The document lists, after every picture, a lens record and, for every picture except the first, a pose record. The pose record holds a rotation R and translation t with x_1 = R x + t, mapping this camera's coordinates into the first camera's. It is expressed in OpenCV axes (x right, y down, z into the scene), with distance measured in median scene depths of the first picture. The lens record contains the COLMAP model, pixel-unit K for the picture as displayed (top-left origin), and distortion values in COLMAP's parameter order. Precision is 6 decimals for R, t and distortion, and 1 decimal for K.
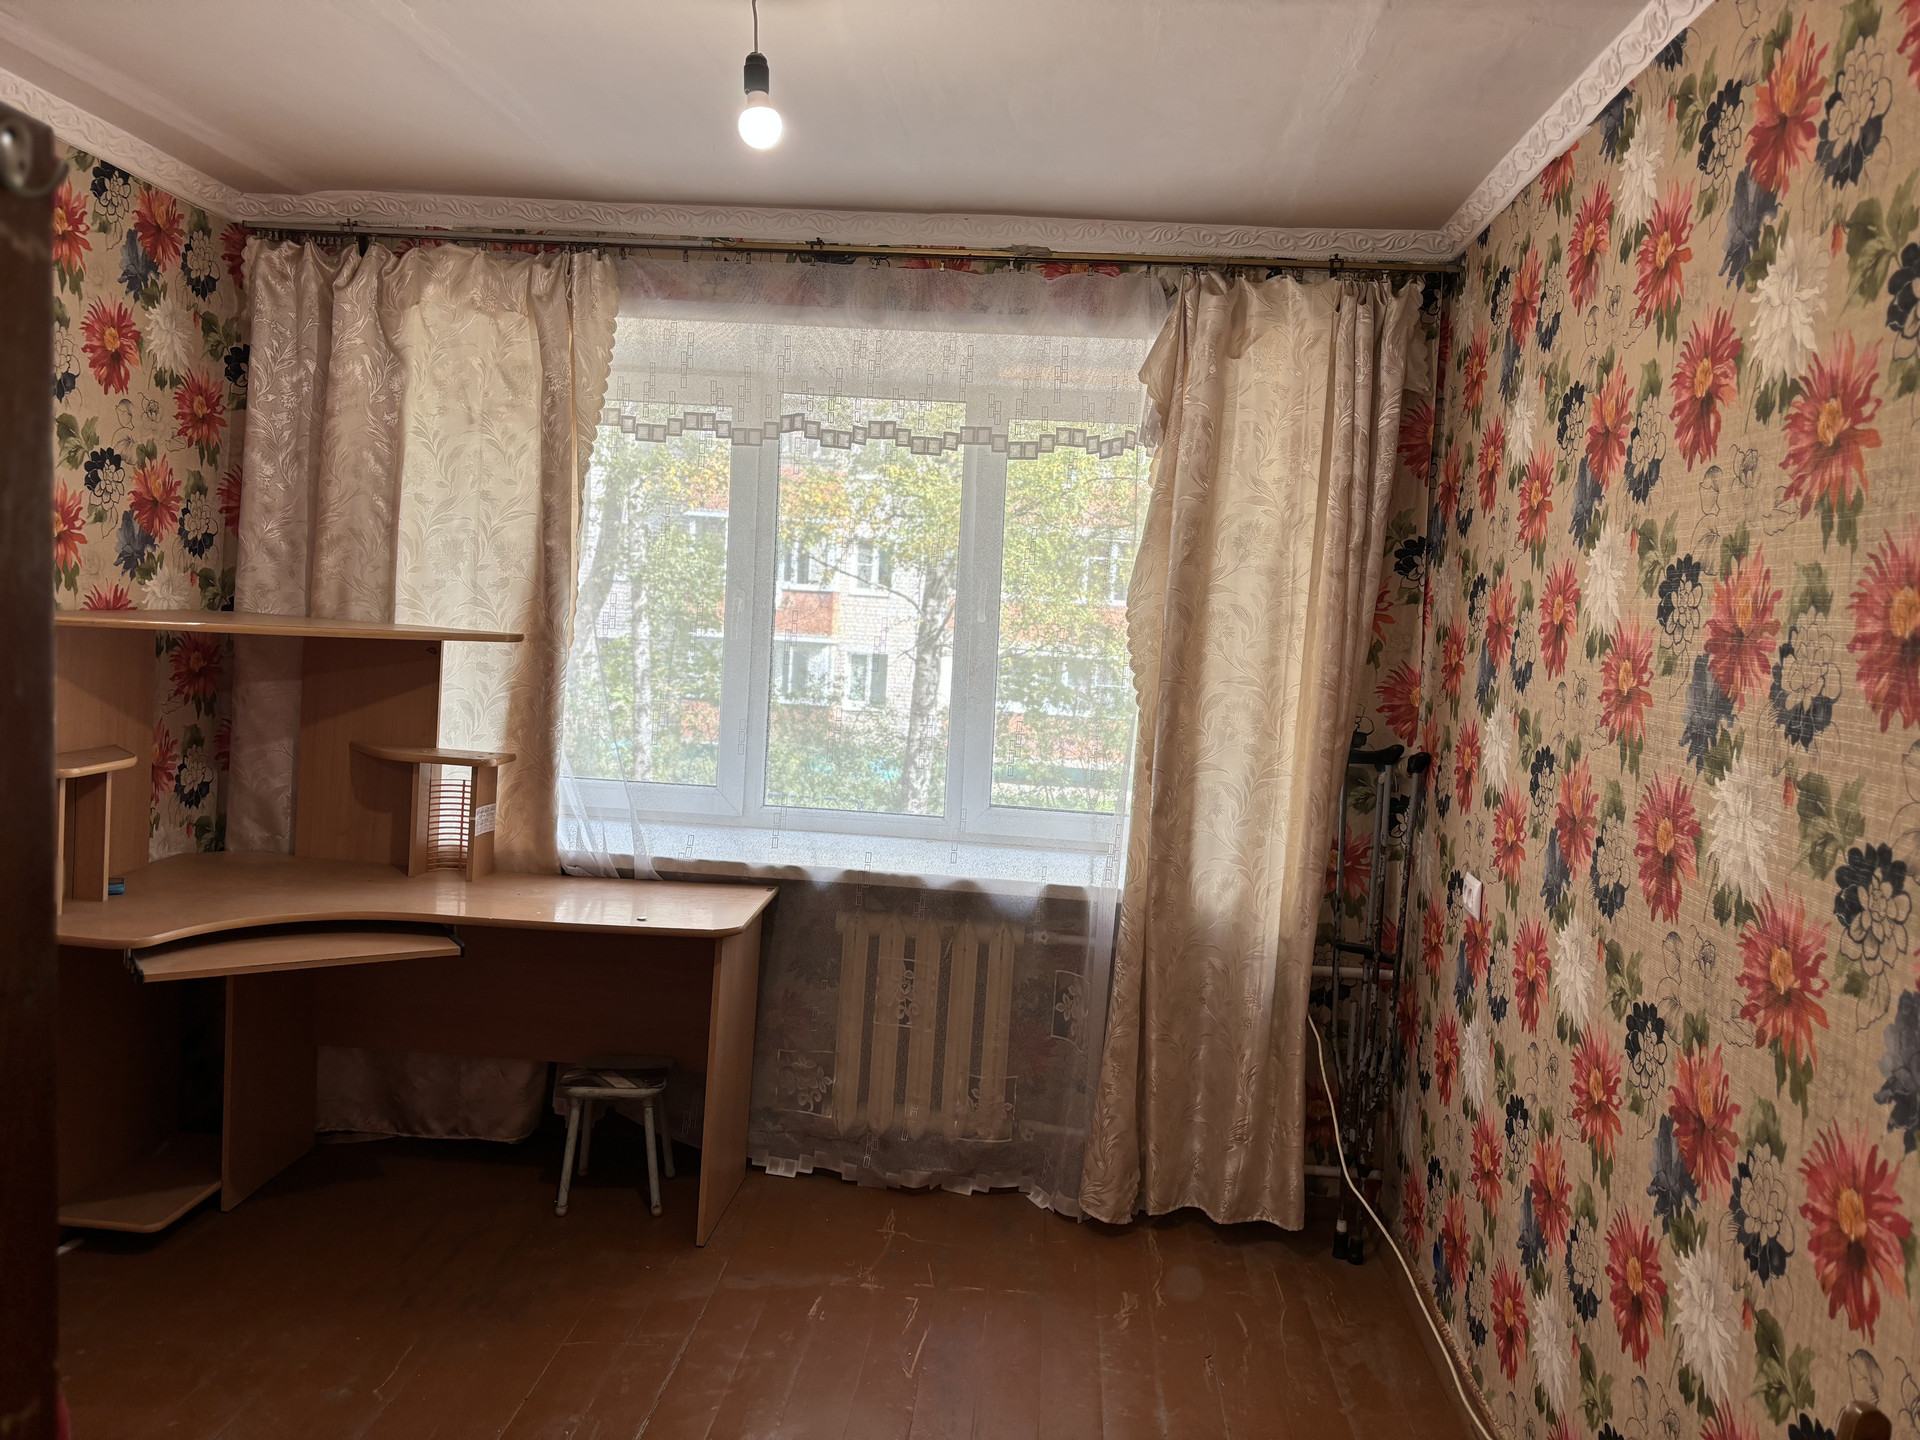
lens RADIAL K [[1425.1, 0, 971.8], [0, 1425.1, 708.5], [0, 0, 1]] dist [0.055329, -0.065296]
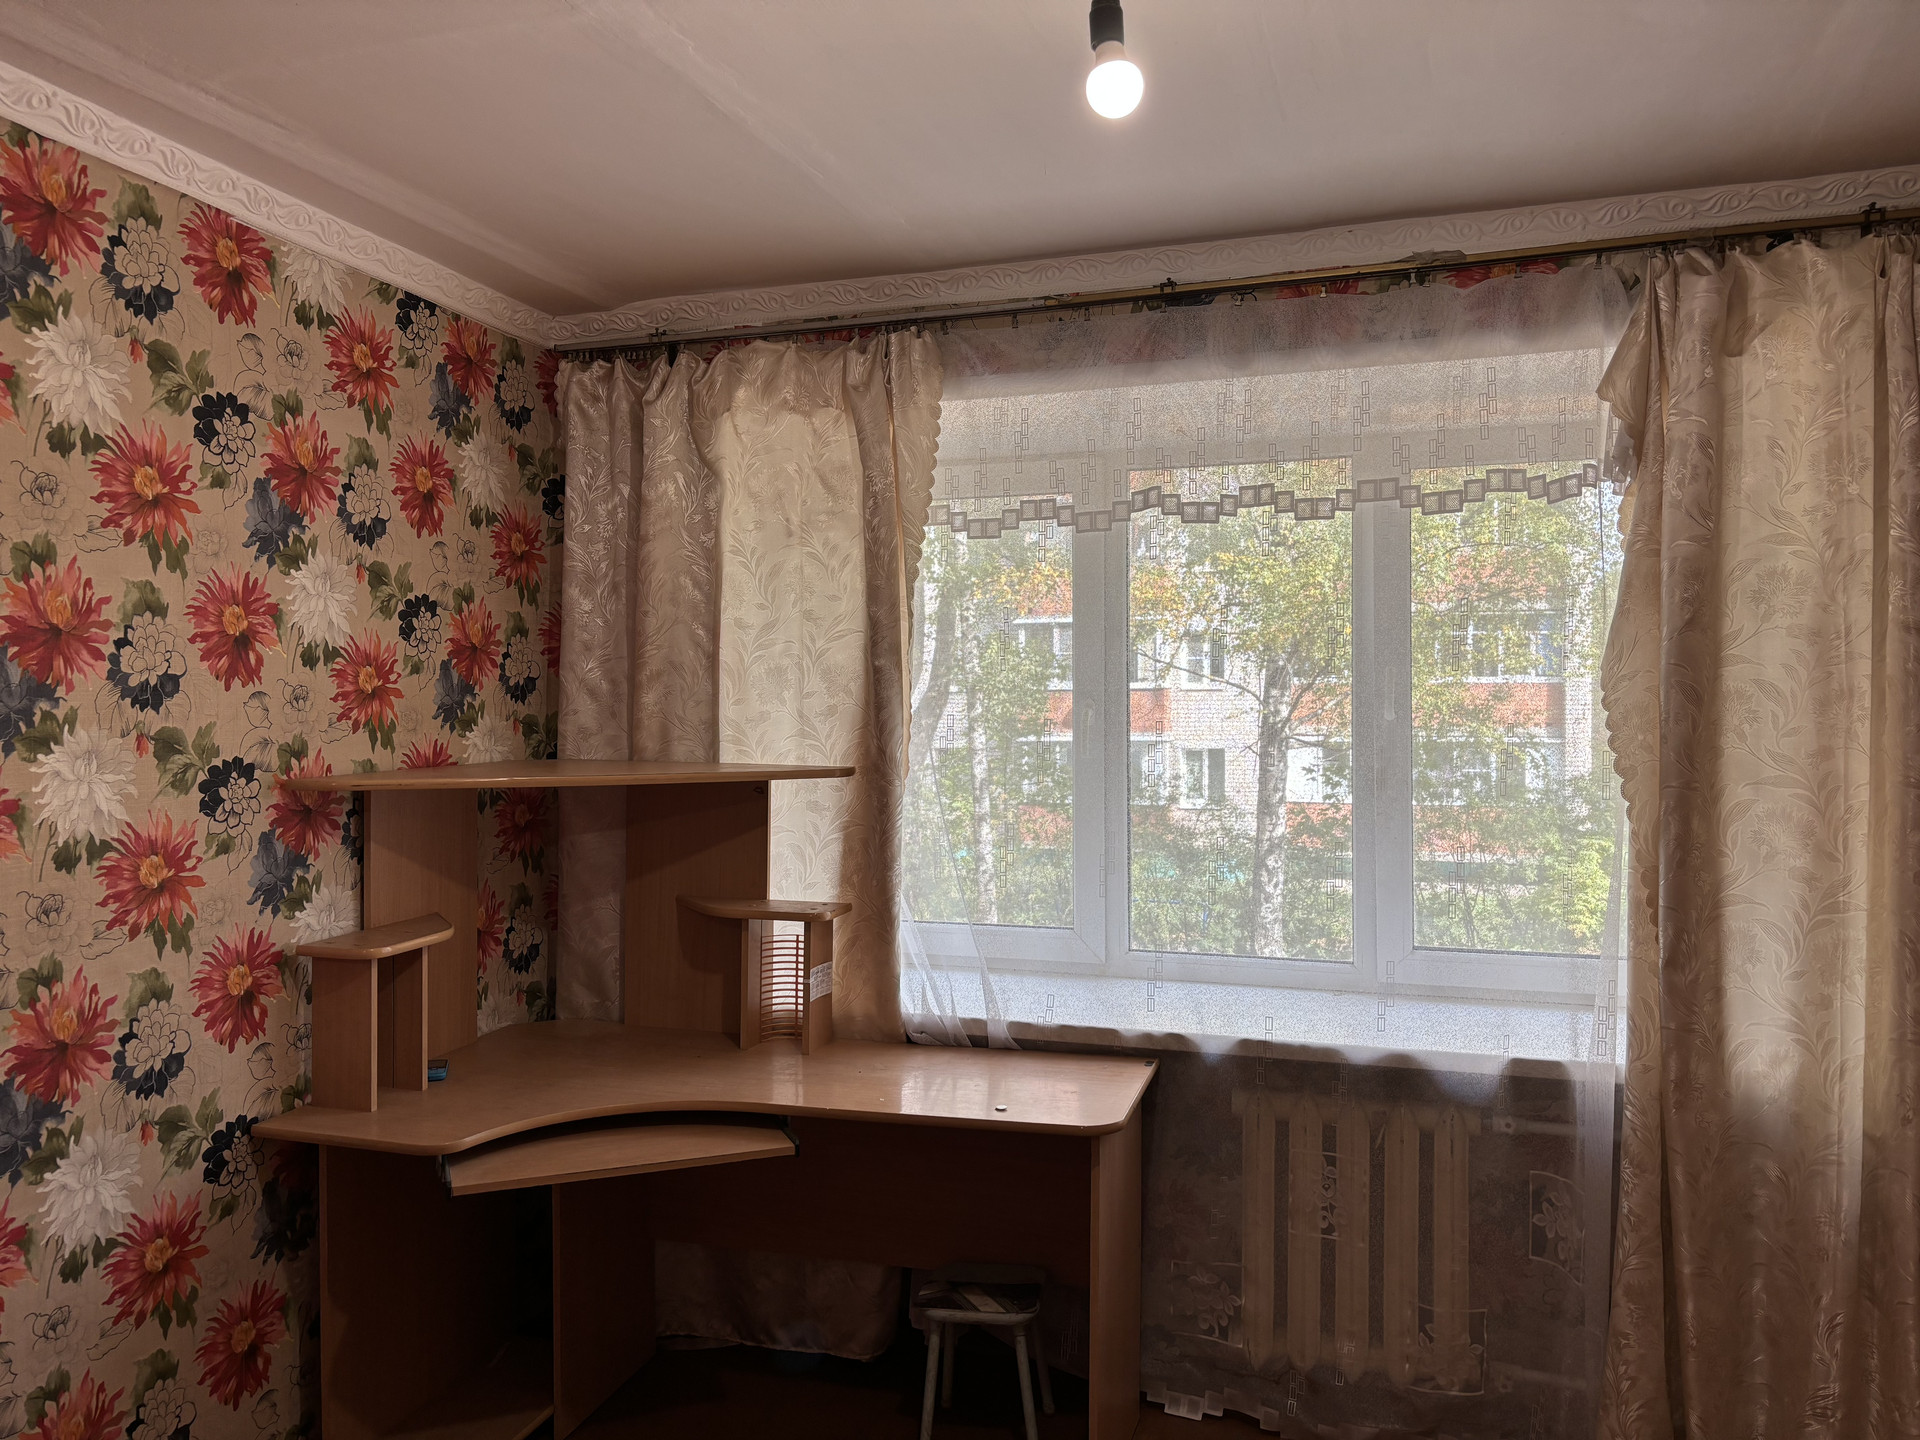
lens RADIAL K [[1425.1, 0, 971.8], [0, 1425.1, 708.5], [0, 0, 1]] dist [0.055329, -0.065296]
pose [[0.971878, -0.061449, -0.227326, -0.042637], [0.045642, 0.996202, -0.074154, -0.020122], [0.231019, 0.061693, 0.970991, 0.169838]]
